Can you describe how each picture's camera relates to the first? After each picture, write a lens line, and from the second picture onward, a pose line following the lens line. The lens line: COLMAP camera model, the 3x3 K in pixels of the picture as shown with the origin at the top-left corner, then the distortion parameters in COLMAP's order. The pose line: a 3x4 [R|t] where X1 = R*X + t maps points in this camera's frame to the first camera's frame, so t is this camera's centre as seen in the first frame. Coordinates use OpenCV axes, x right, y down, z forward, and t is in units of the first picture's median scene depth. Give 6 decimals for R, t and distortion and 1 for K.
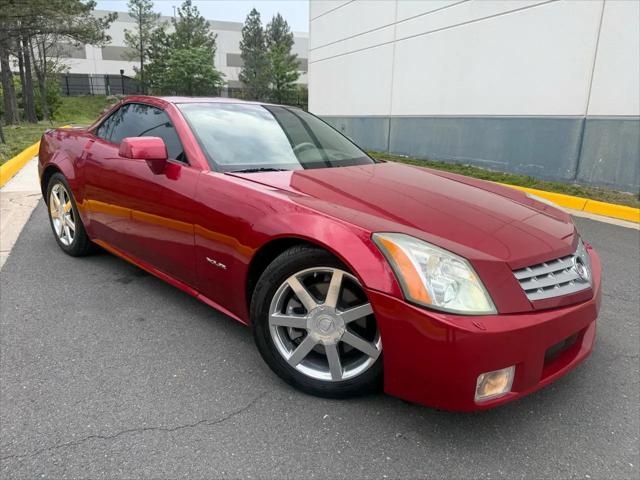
lens RADIAL K [[450.5, 0, 316.7], [0, 450.5, 241.9], [0, 0, 1]] dist [0.006294, -0.013664]
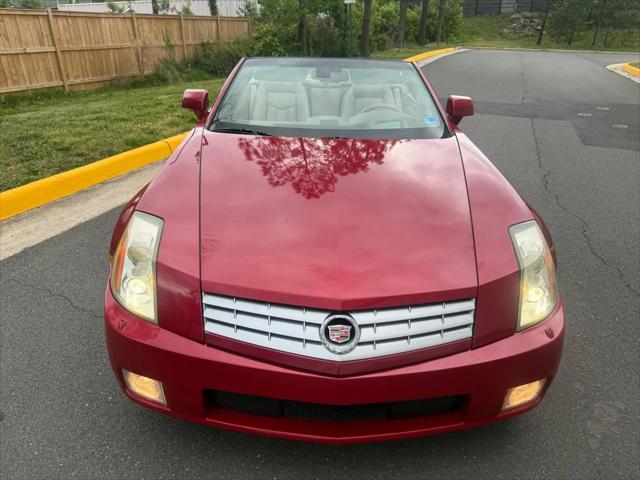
lens RADIAL K [[450.5, 0, 318.3], [0, 450.5, 244.9], [0, 0, 1]] dist [0.006294, -0.013664]
pose [[0.676884, 0.308575, -0.668289, 0.597596], [-0.194340, 0.950592, 0.242087, -0.146895], [0.709972, -0.033989, 0.703409, 0.277572]]
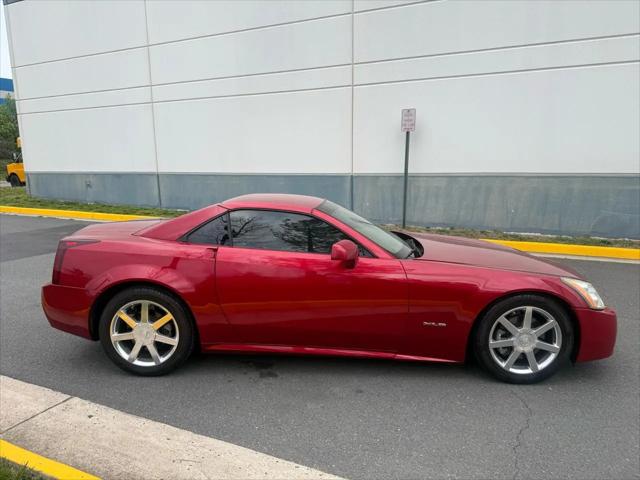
lens RADIAL K [[450.5, 0, 302.3], [0, 450.5, 246.3], [0, 0, 1]] dist [0.006294, -0.013664]
pose [[0.775516, -0.144808, 0.614496, -0.928823], [0.190325, 0.981681, -0.008860, -0.174794], [-0.601956, 0.123825, 0.788870, 0.058684]]
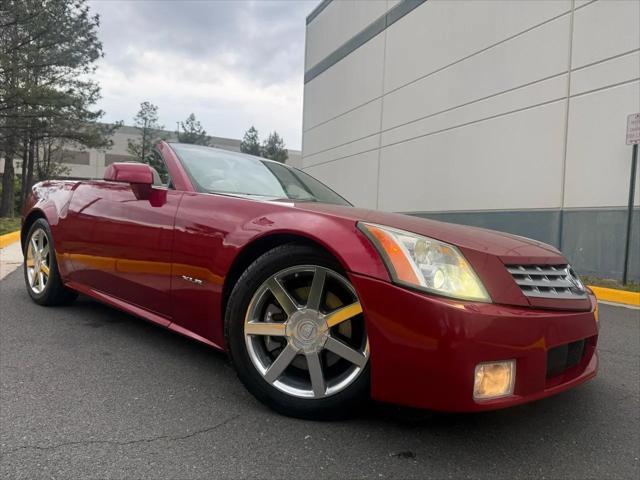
lens RADIAL K [[450.5, 0, 321.6], [0, 450.5, 243.5], [0, 0, 1]] dist [0.006294, -0.013664]
pose [[0.999199, 0.024140, 0.031915, 0.008061], [-0.015984, 0.971936, -0.234700, 0.127776], [-0.036685, 0.234002, 0.971544, 0.038755]]
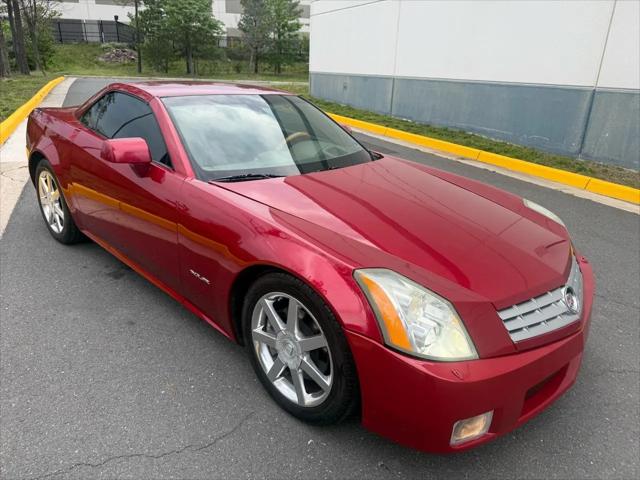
lens RADIAL K [[450.5, 0, 315.6], [0, 450.5, 243.5], [0, 0, 1]] dist [0.006294, -0.013664]
pose [[0.999879, 0.015235, -0.003061, 0.017858], [-0.014831, 0.994408, 0.104558, -0.091708], [0.004637, -0.104500, 0.994514, 0.016966]]
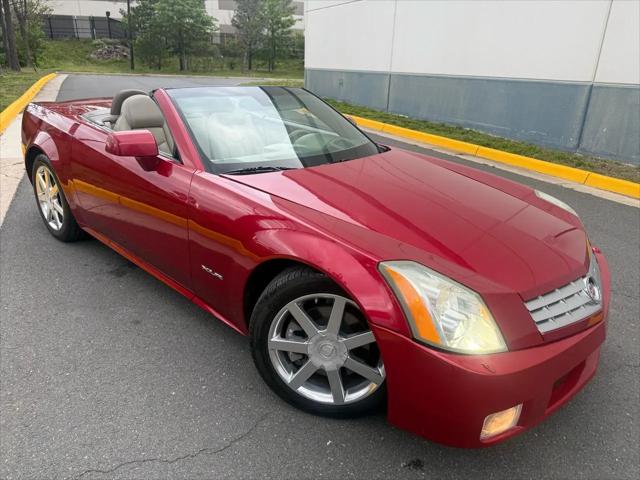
lens RADIAL K [[450.5, 0, 320.8], [0, 450.5, 239.3], [0, 0, 1]] dist [0.006294, -0.013664]
pose [[0.999766, 0.007100, 0.020445, -0.009859], [-0.009139, 0.994802, 0.101422, -0.085310], [-0.019618, -0.101585, 0.994633, 0.034133]]
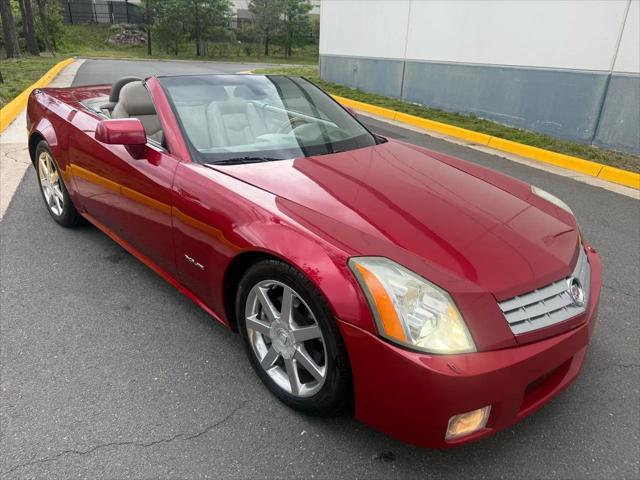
lens RADIAL K [[450.5, 0, 317.7], [0, 450.5, 240.6], [0, 0, 1]] dist [0.006294, -0.013664]
pose [[0.999436, 0.028229, -0.018190, 0.034156], [-0.025598, 0.990992, 0.131453, -0.091577], [0.021737, -0.130913, 0.991156, 0.036759]]
